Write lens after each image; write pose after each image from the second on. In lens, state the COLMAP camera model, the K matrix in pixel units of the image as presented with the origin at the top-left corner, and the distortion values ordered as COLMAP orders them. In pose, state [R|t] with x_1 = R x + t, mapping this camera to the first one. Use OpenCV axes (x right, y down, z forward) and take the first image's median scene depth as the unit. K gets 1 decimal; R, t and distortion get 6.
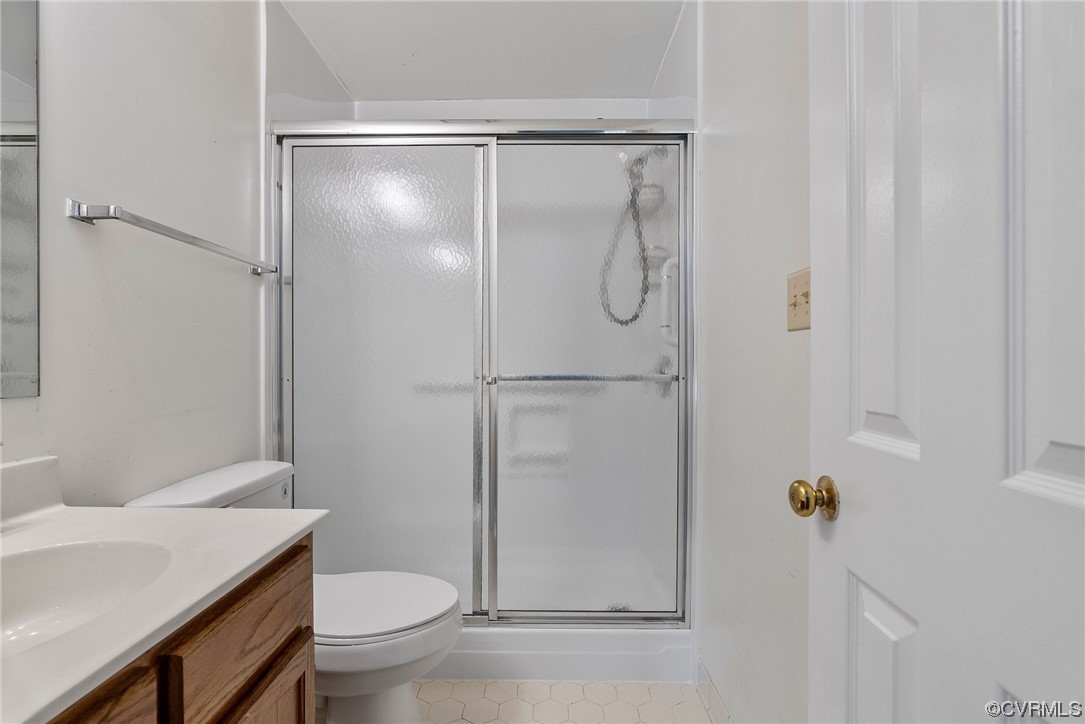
lens RADIAL K [[509.0, 0, 542.5], [0, 509.0, 362.0], [0, 0, 1]] dist [-0.010659, 0.001844]
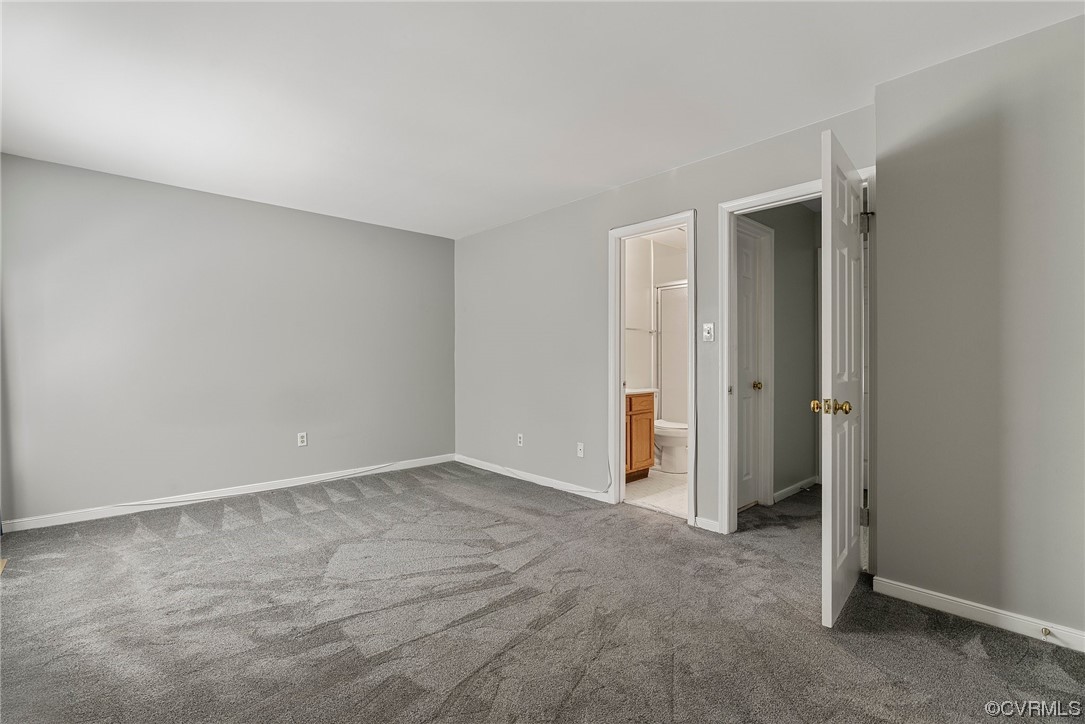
lens RADIAL K [[509.0, 0, 542.5], [0, 509.0, 362.0], [0, 0, 1]] dist [-0.010659, 0.001844]
pose [[0.758703, 0.002929, -0.651430, 1.020907], [-0.003158, 0.999995, 0.000818, 0.020935], [0.651429, 0.001437, 0.758708, -1.901122]]
